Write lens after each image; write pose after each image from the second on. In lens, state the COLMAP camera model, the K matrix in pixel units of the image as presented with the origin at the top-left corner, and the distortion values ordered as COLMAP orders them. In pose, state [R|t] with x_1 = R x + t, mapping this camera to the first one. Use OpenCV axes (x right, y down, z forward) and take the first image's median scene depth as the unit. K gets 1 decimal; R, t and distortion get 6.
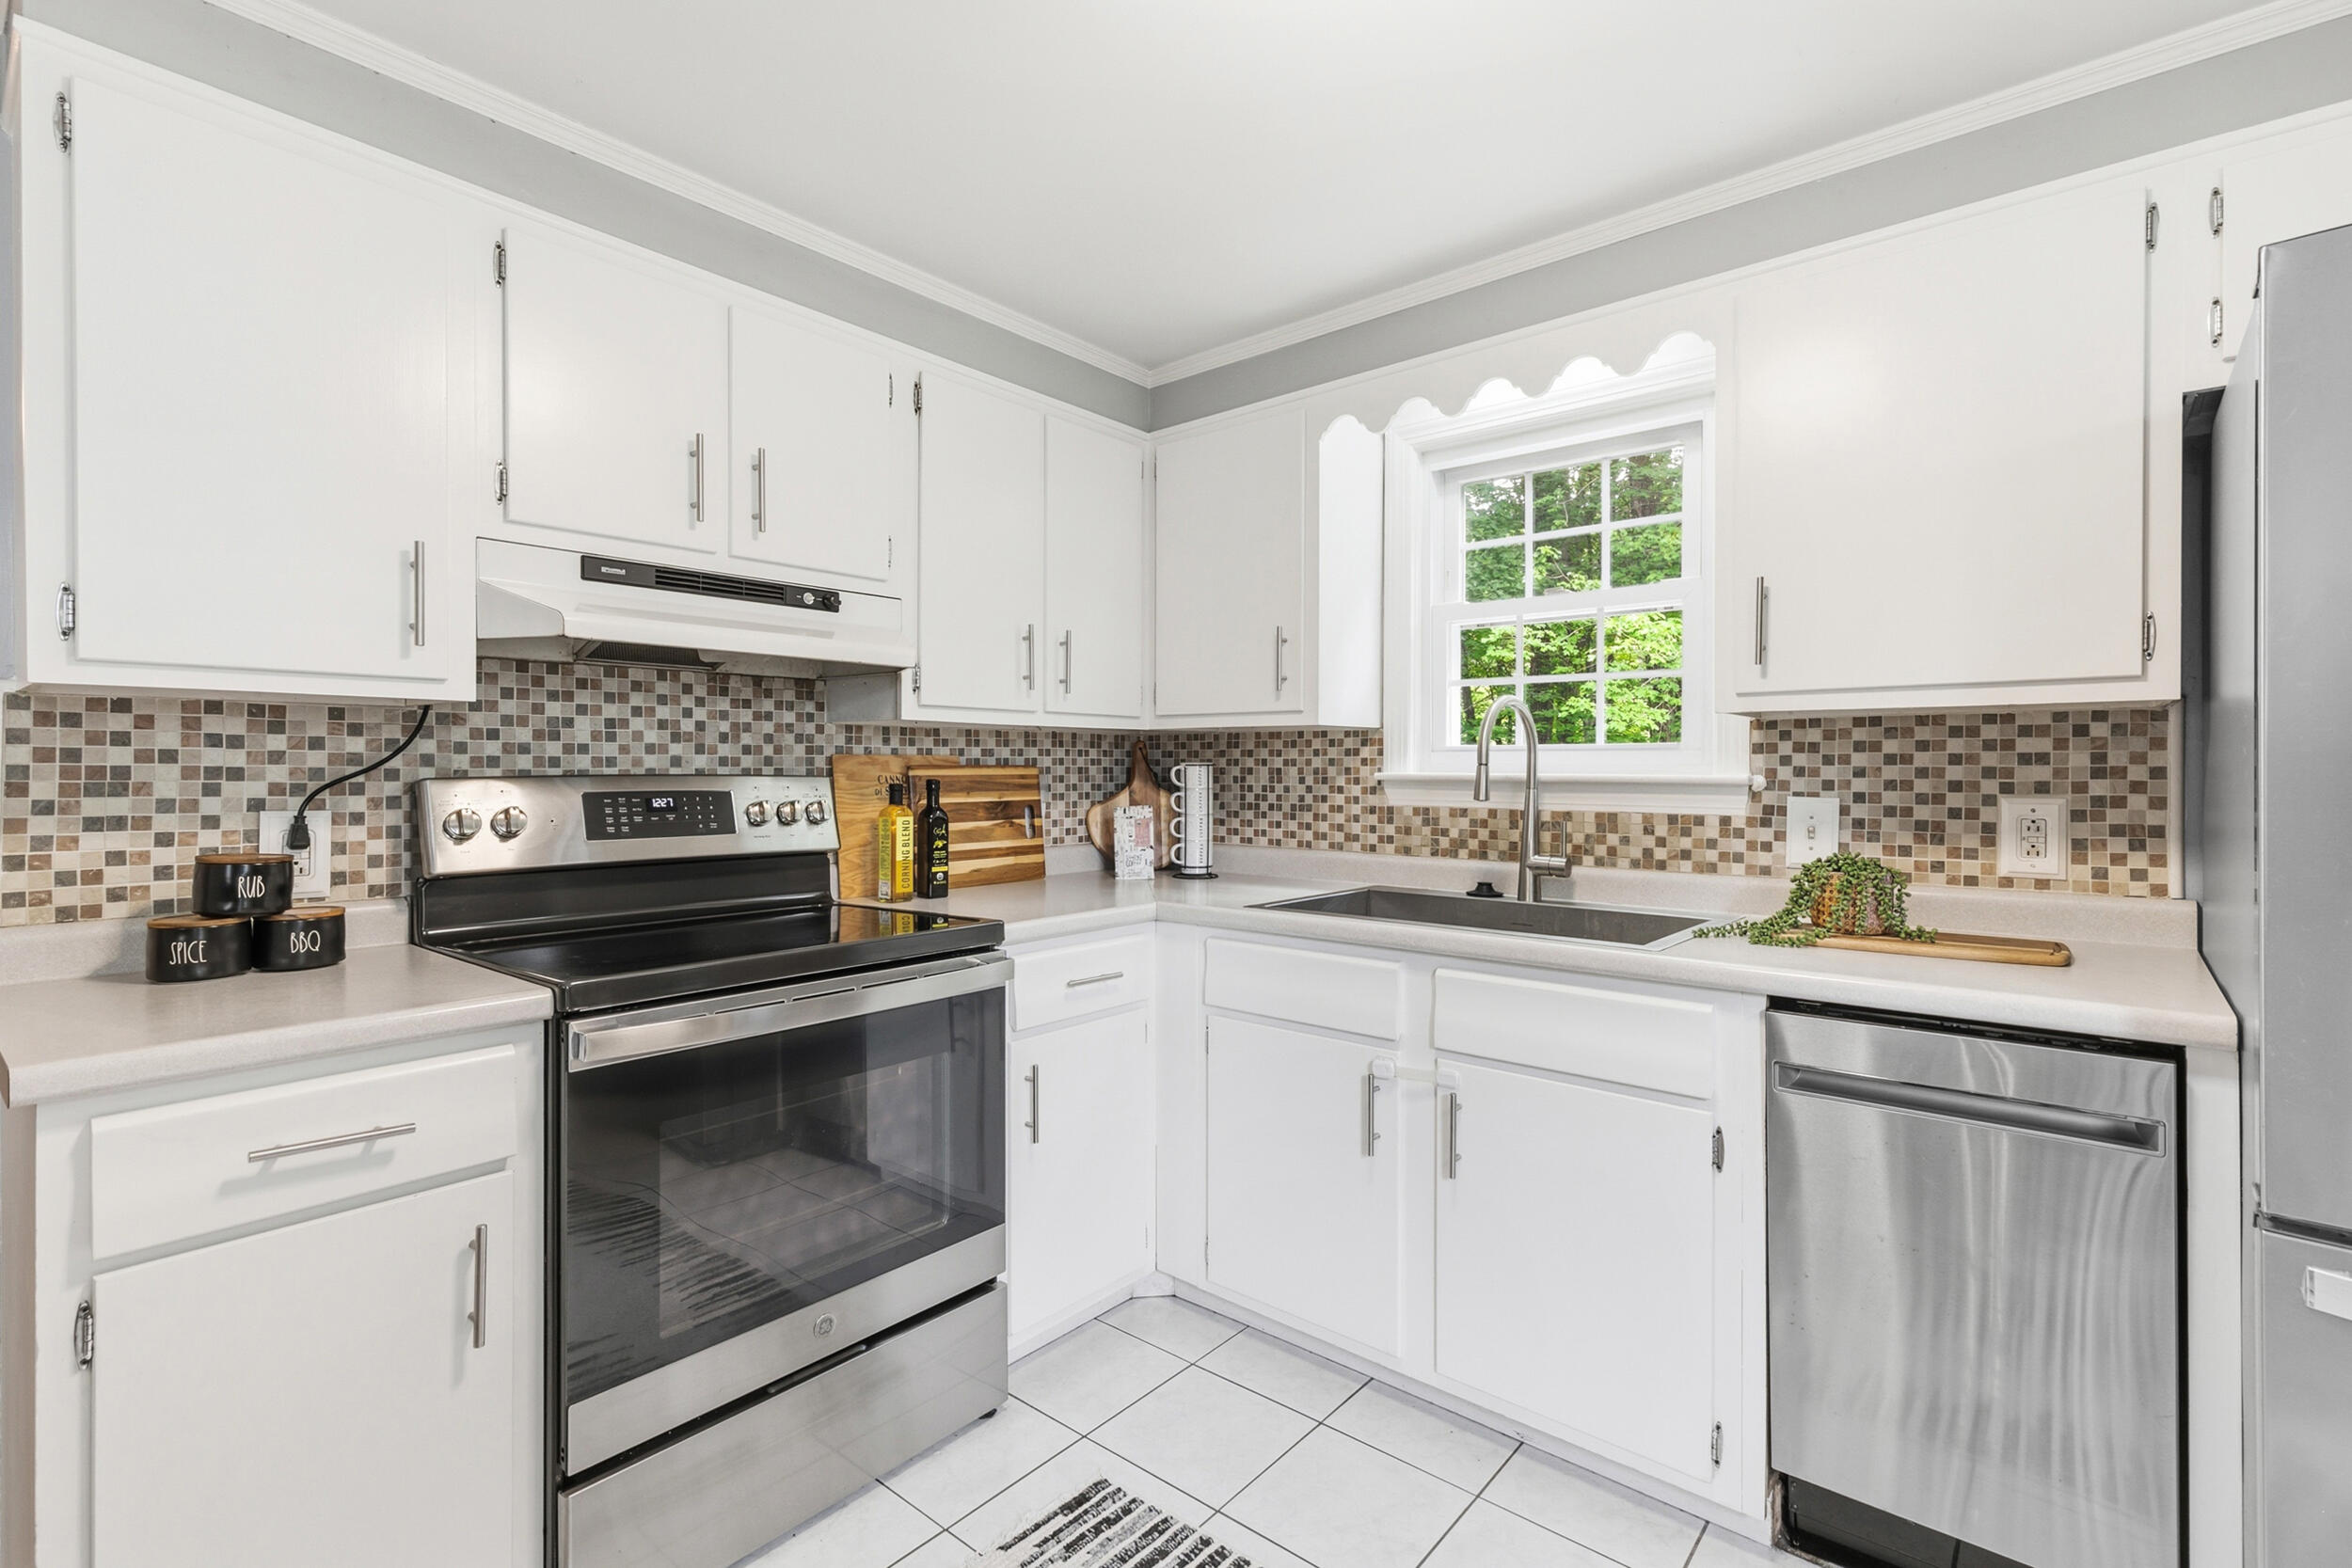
lens RADIAL K [[1064.1, 0, 1184.3], [0, 1064.1, 773.7], [0, 0, 1]] dist [0.002565, 0.000272]
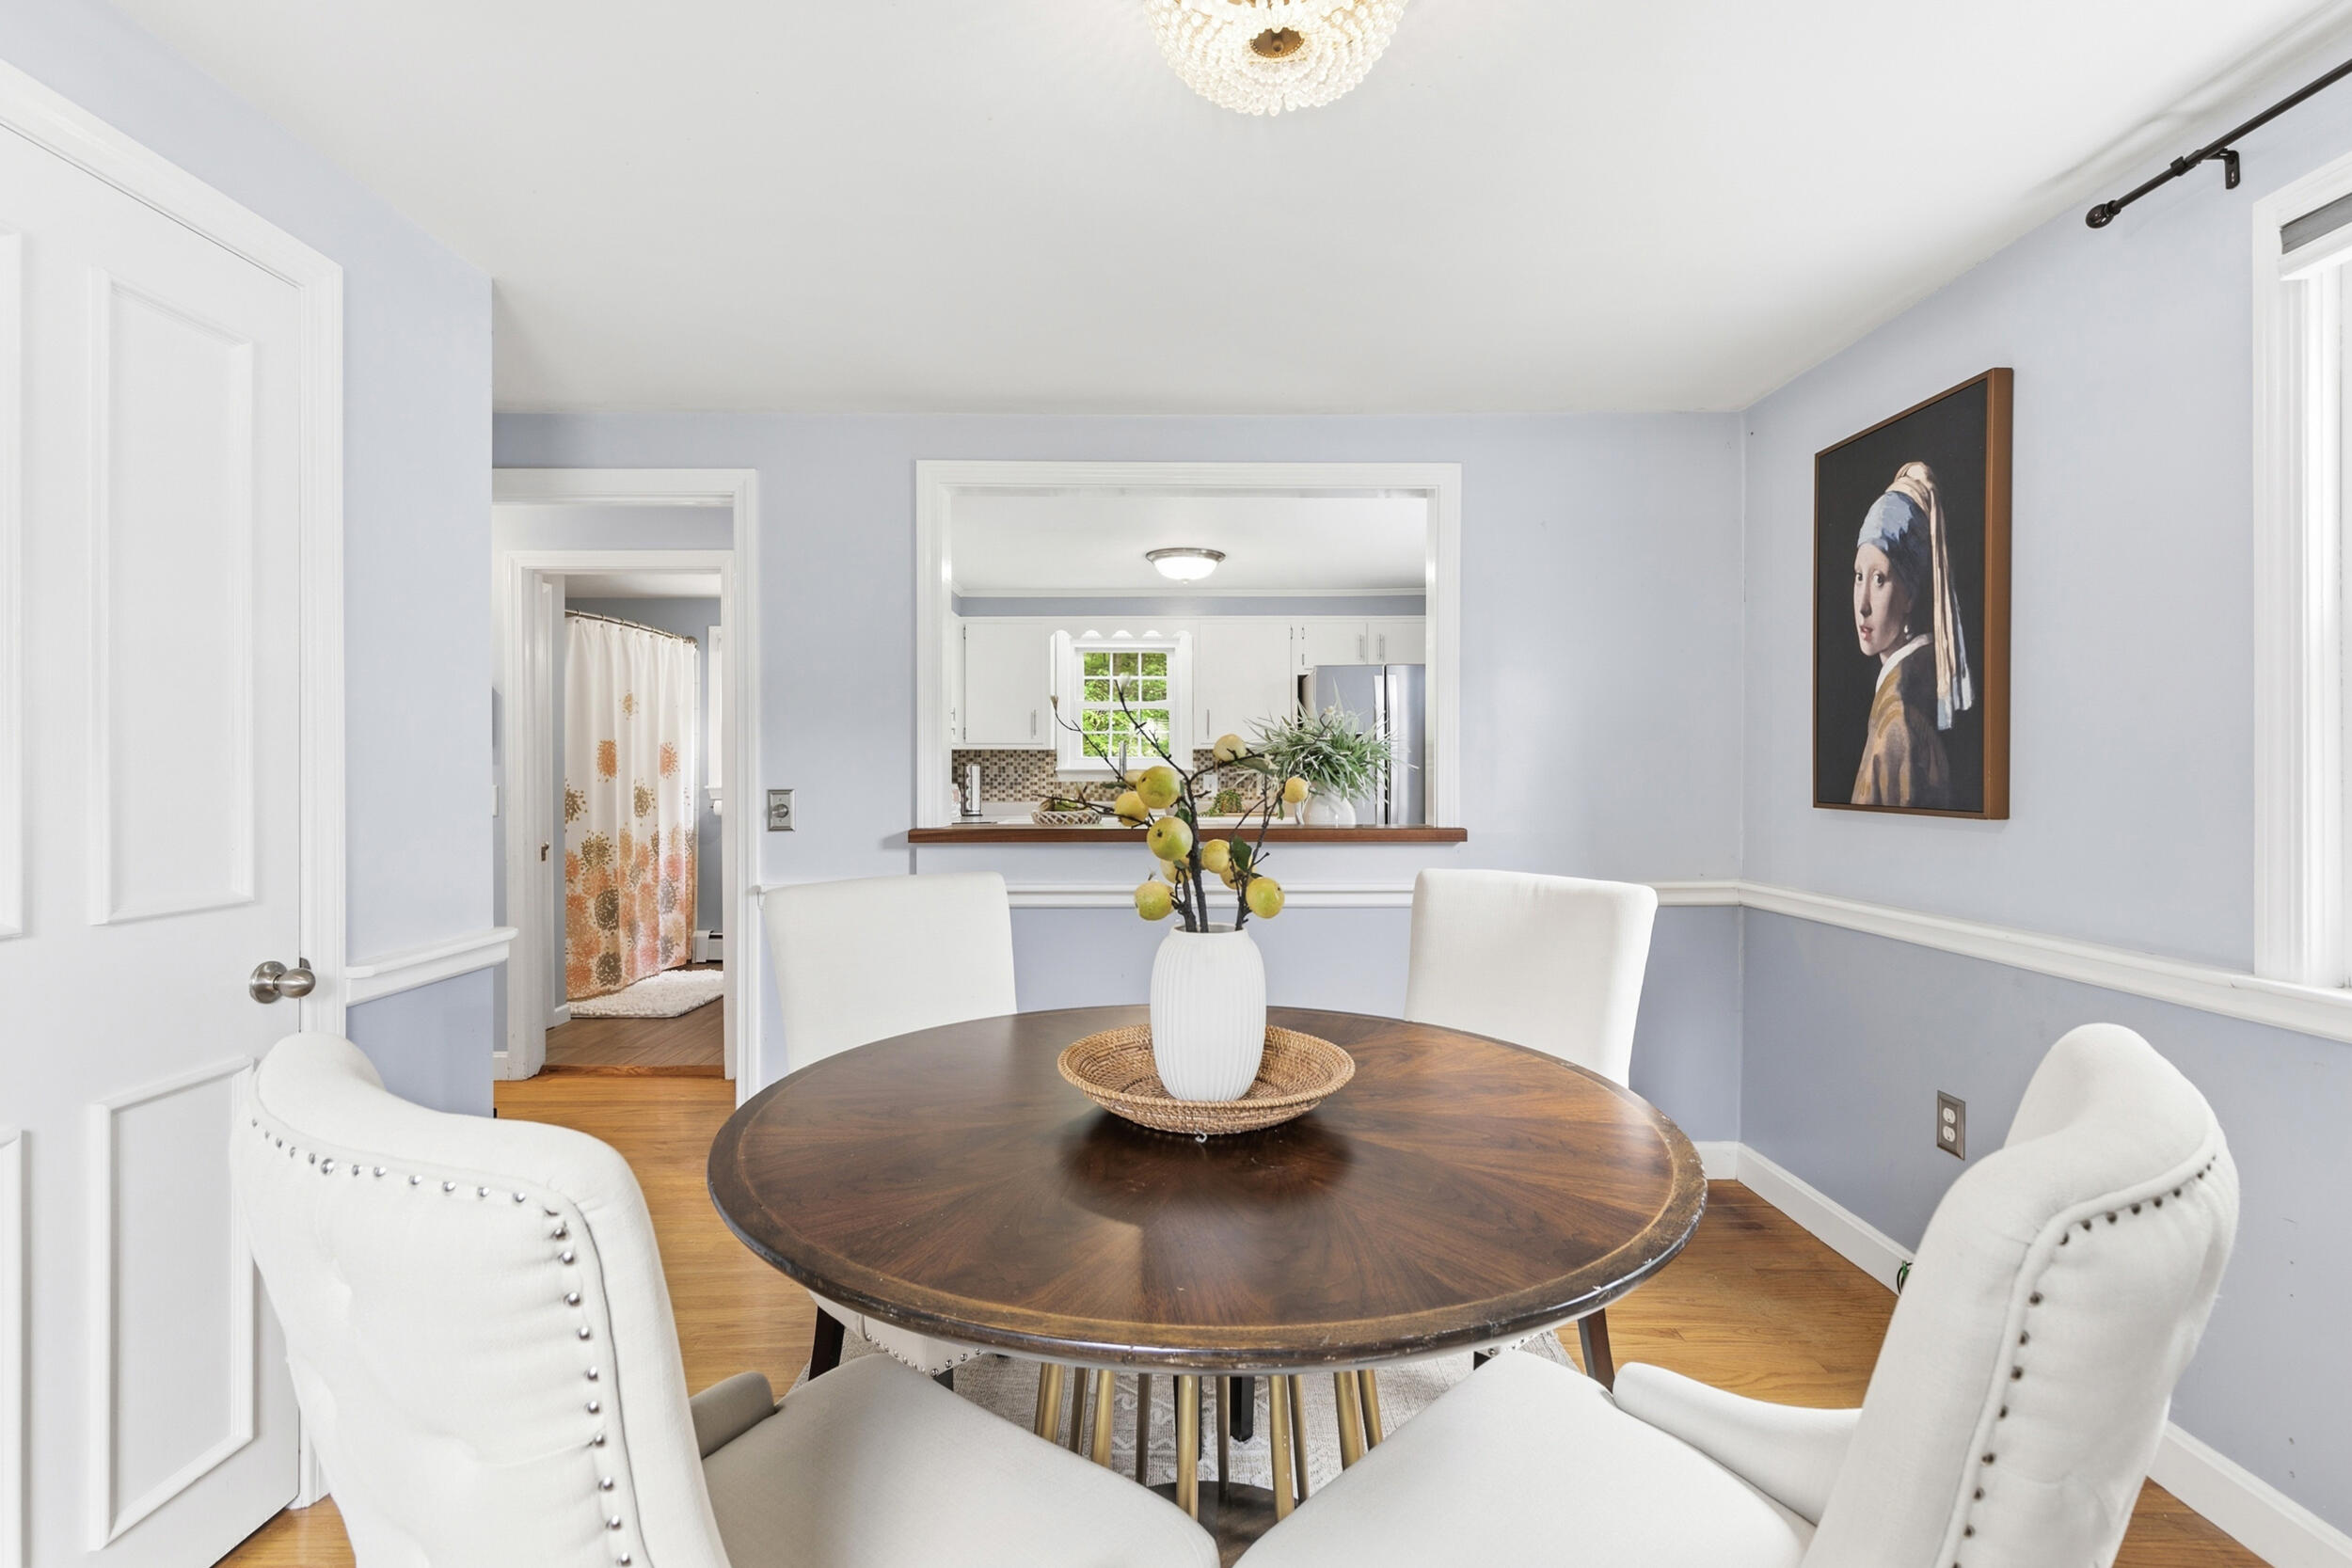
lens RADIAL K [[1064.1, 0, 1184.3], [0, 1064.1, 773.7], [0, 0, 1]] dist [0.002565, 0.000272]
pose [[0.755710, -0.006120, 0.654877, -1.516188], [0.008831, 0.999961, -0.000846, 0.021060], [-0.654846, 0.006423, 0.755735, -1.320344]]
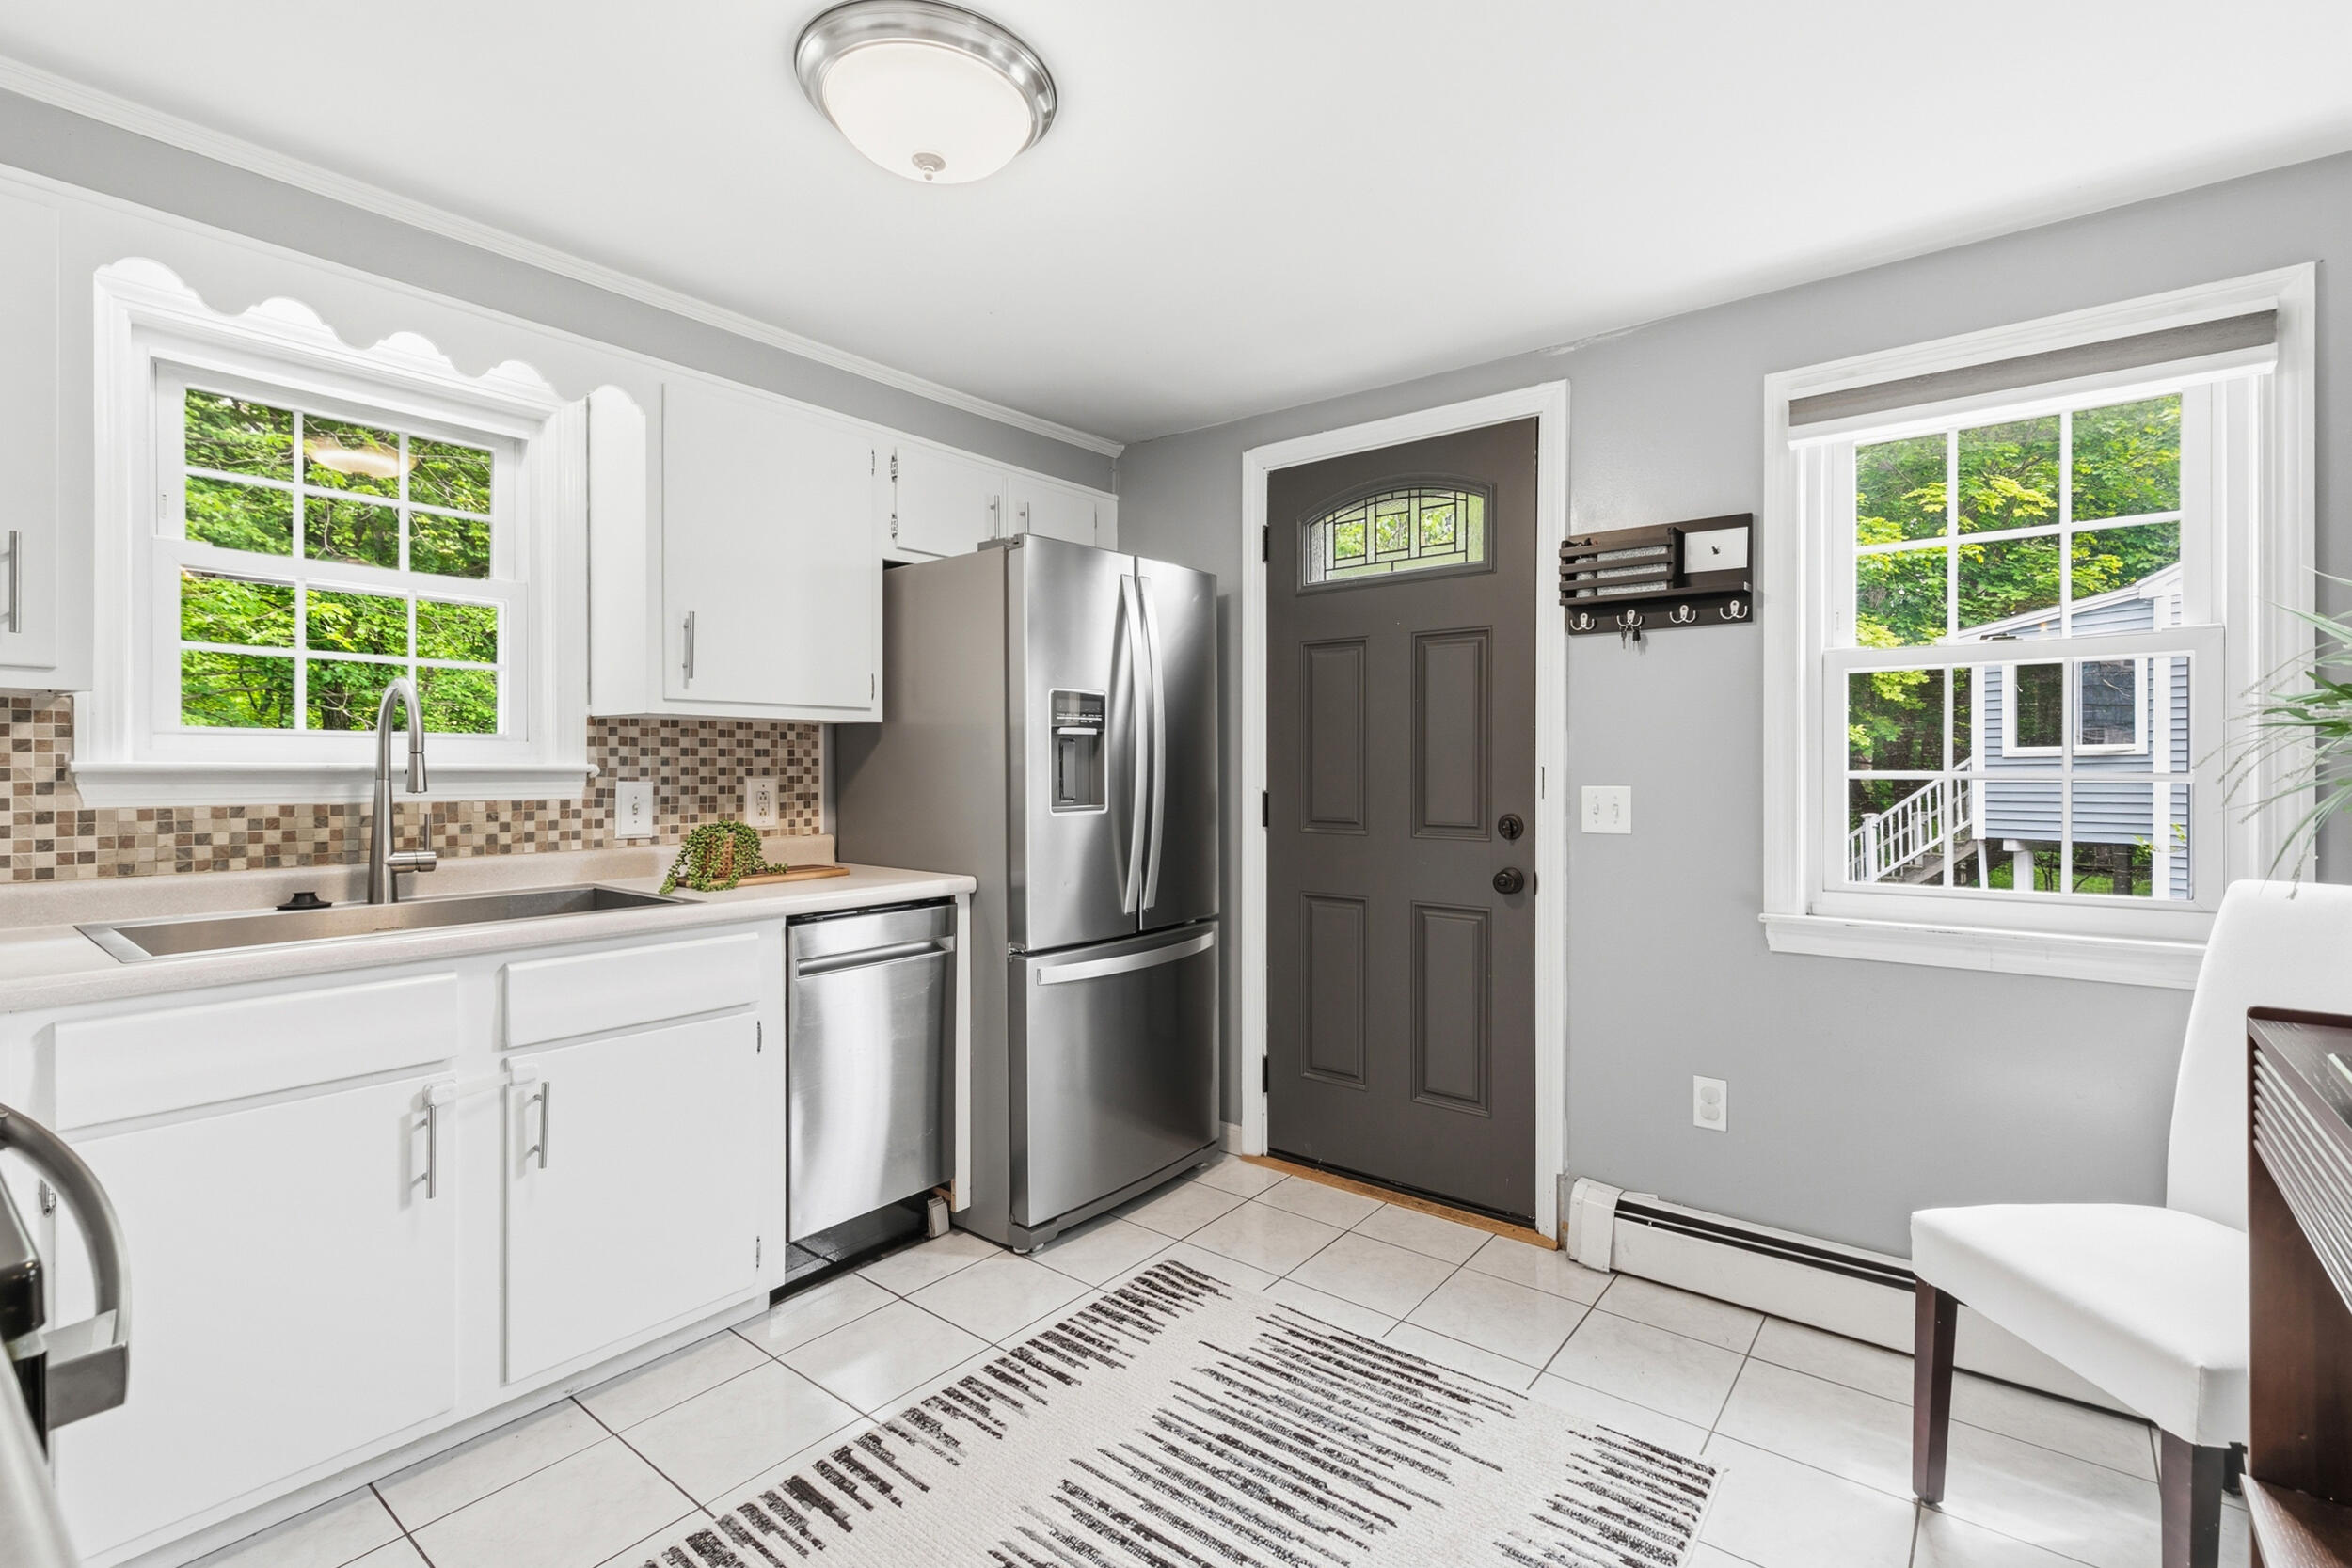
lens RADIAL K [[1064.1, 0, 1184.3], [0, 1064.1, 773.7], [0, 0, 1]] dist [0.002565, 0.000272]
pose [[-0.035422, -0.007464, 0.999345, -0.675624], [0.005571, 0.999955, 0.007666, 0.006850], [-0.999357, 0.005839, -0.035379, 0.385622]]
